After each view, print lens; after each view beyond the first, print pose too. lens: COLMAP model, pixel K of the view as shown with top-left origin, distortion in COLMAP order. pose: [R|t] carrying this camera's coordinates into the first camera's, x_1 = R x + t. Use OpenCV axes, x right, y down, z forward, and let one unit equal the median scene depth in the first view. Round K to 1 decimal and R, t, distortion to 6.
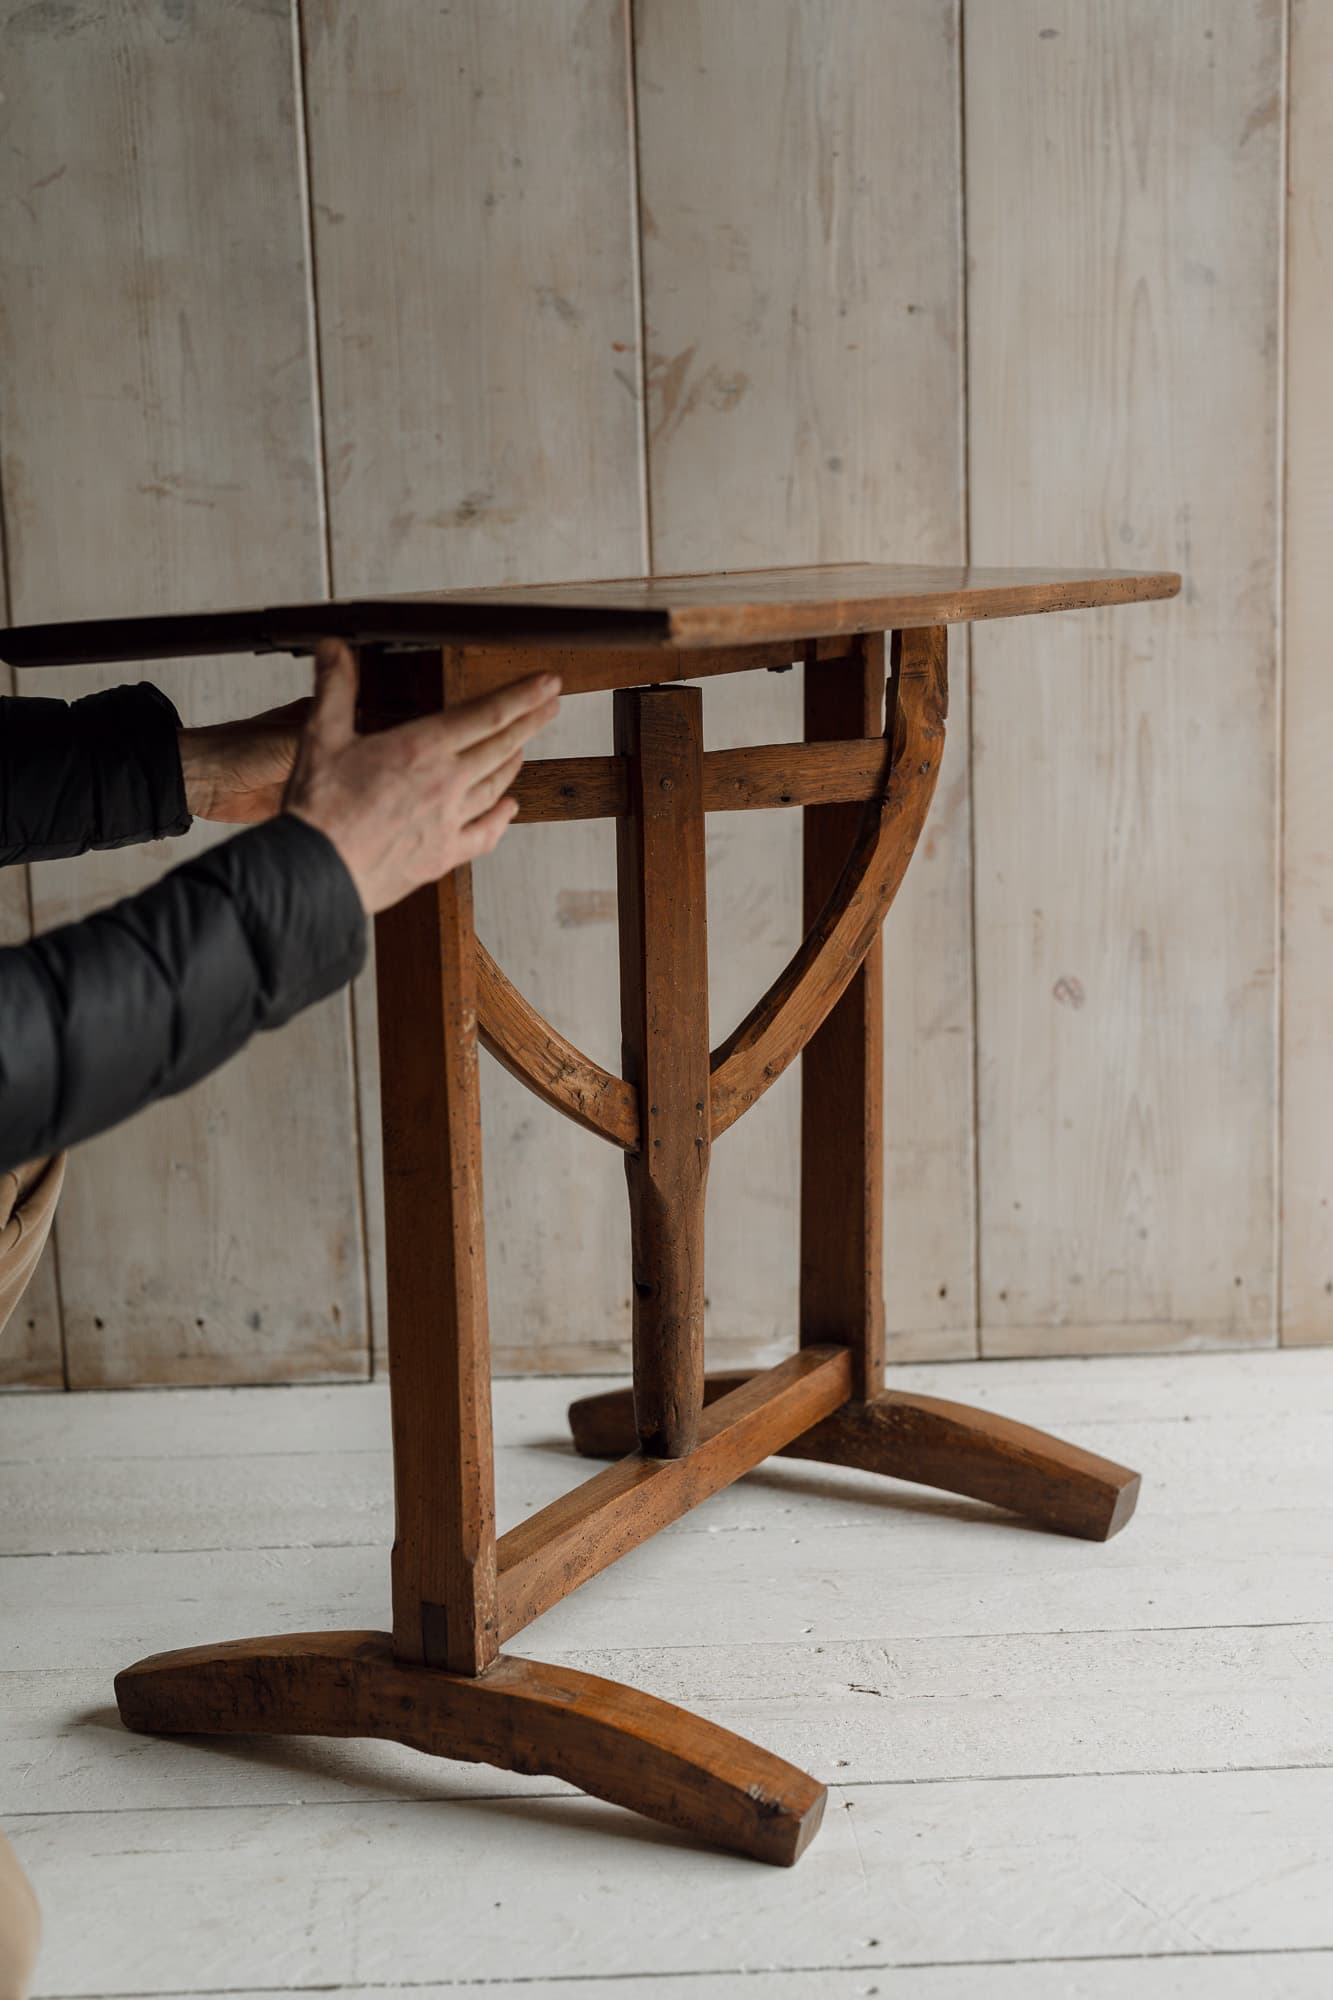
lens RADIAL K [[2704.8, 0, 713.2], [0, 2704.8, 1094.1], [0, 0, 1]] dist [0.001631, 0.000000]
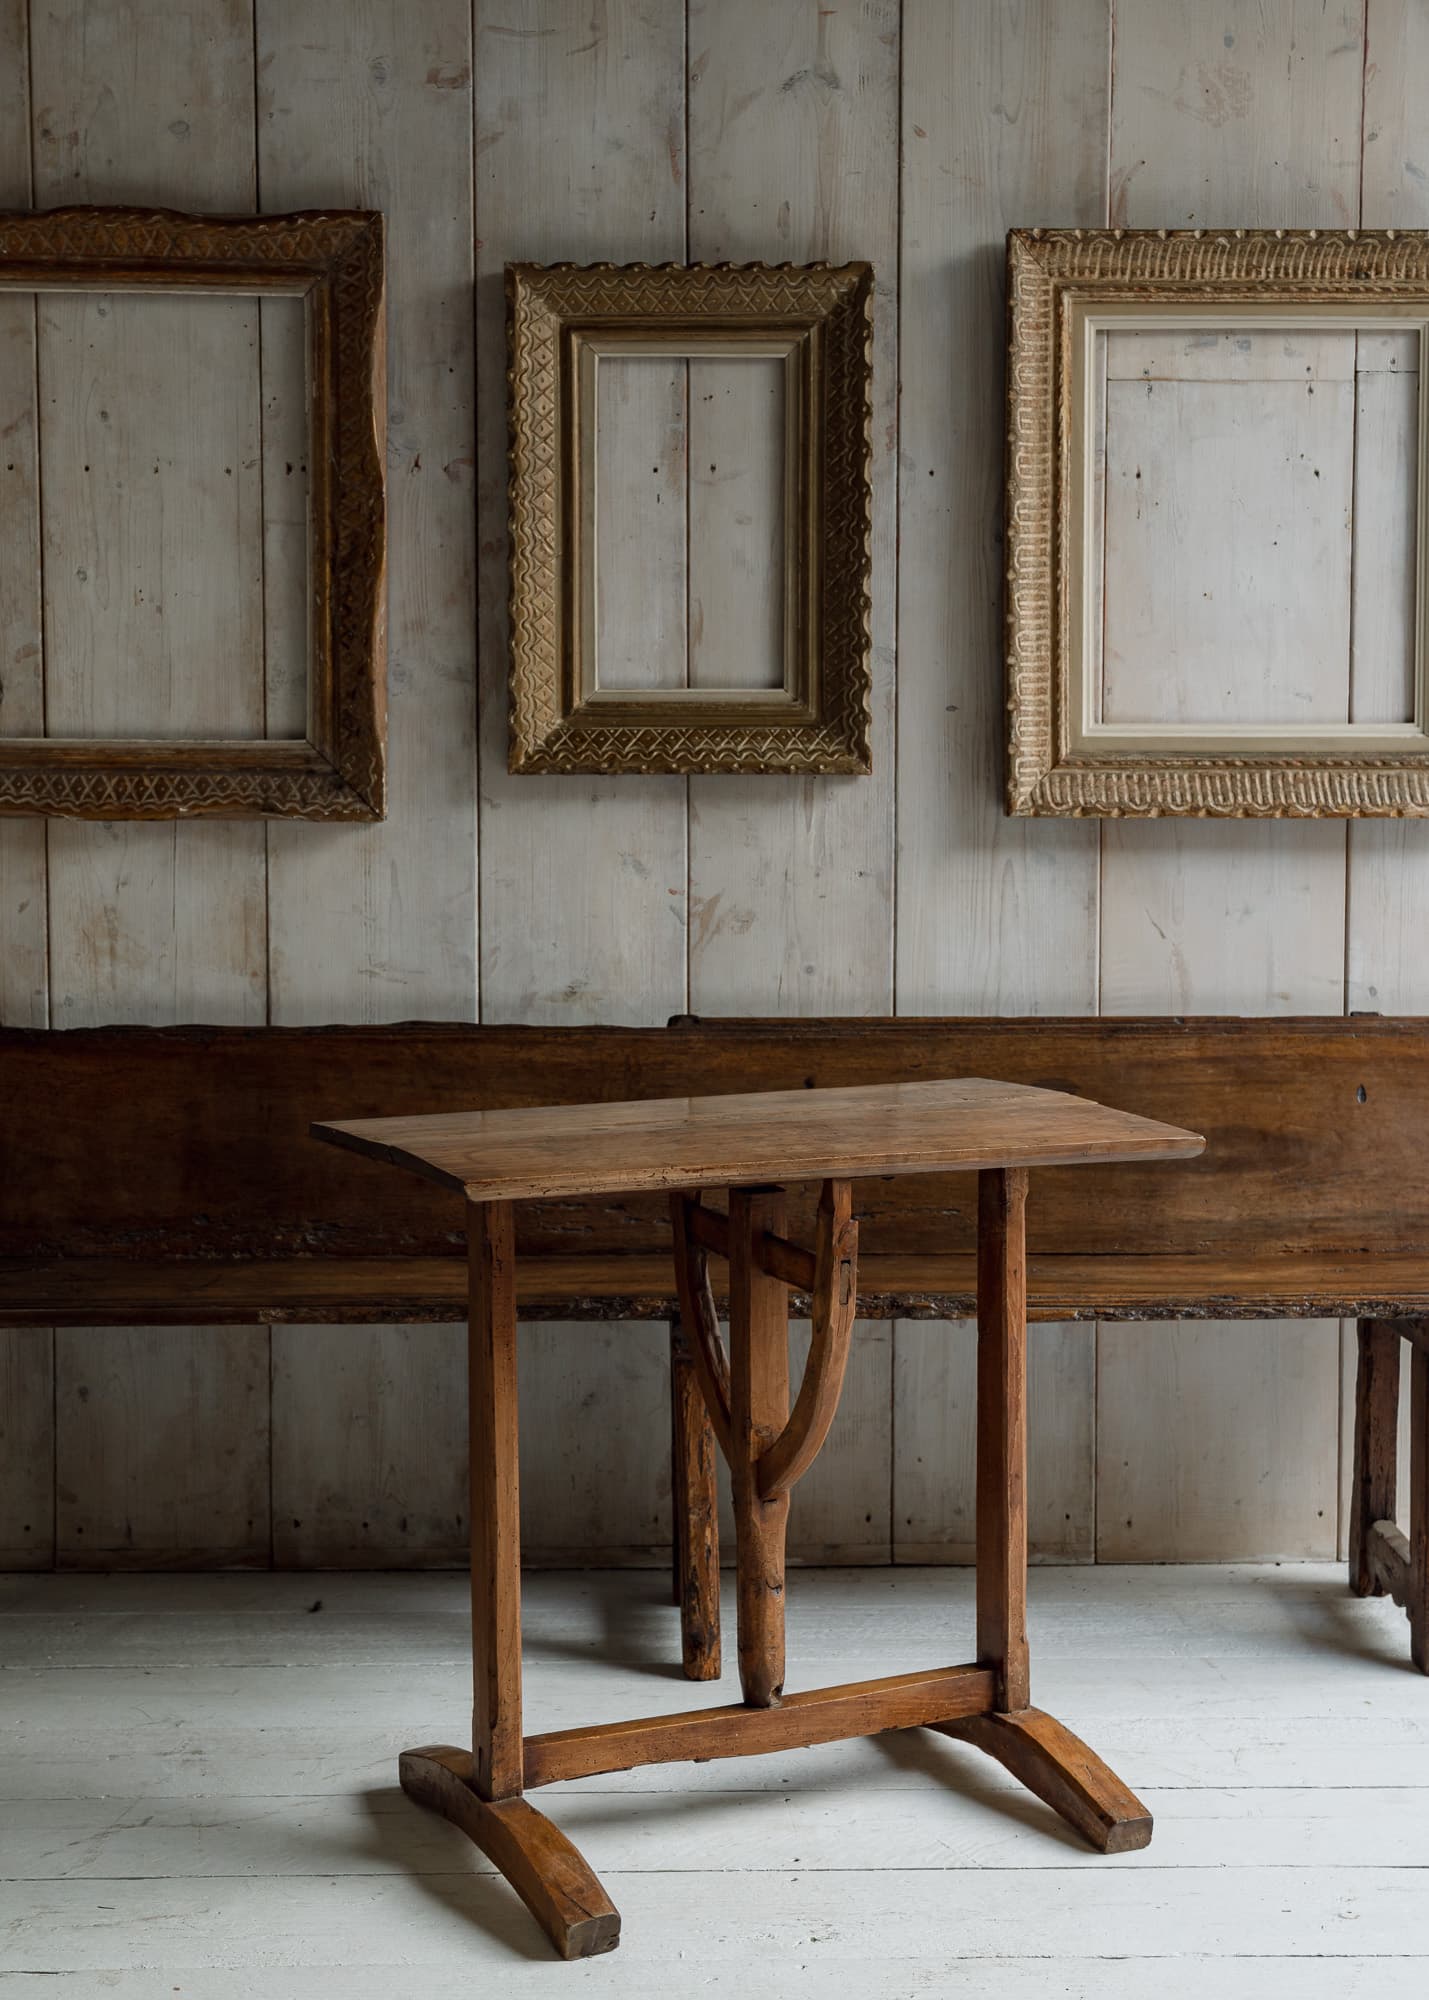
lens RADIAL K [[2791.7, 0, 751.0], [0, 2791.7, 982.5], [0, 0, 1]] dist [0.050707, 0.000000]
pose [[0.999438, 0.031410, 0.011692, -0.007207], [-0.029510, 0.990095, -0.137266, -0.005263], [-0.015888, 0.136844, 0.990465, -0.581180]]
